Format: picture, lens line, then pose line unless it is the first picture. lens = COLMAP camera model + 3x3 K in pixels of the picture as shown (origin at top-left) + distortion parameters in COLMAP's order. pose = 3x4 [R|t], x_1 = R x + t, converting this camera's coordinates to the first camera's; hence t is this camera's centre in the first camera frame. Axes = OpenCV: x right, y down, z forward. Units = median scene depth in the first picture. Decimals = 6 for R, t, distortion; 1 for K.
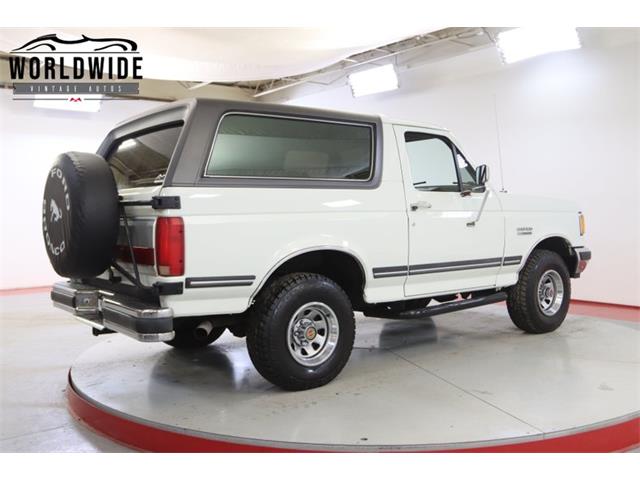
lens RADIAL K [[658.2, 0, 320.0], [0, 658.2, 240.0], [0, 0, 1]] dist [-0.051059, 0.018962]
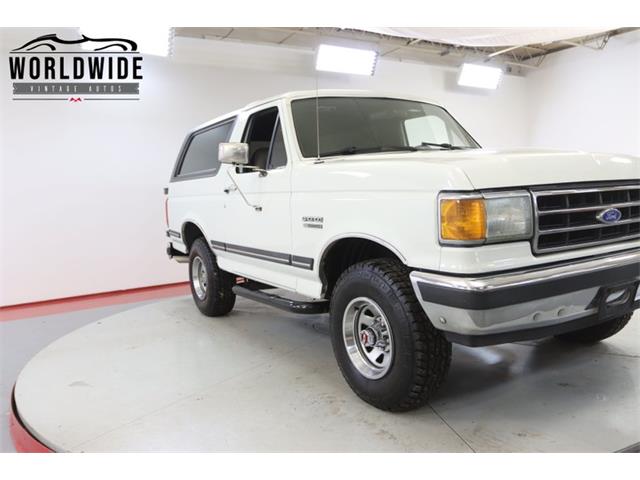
lens RADIAL K [[504.3, 0, 323.3], [0, 504.3, 237.4], [0, 0, 1]] dist [-0.068098, 0.002116]
pose [[-0.105760, 0.107989, -0.988511, 1.062602], [0.001264, 0.994100, 0.108464, -0.069910], [0.994391, 0.010222, -0.105273, 1.391586]]
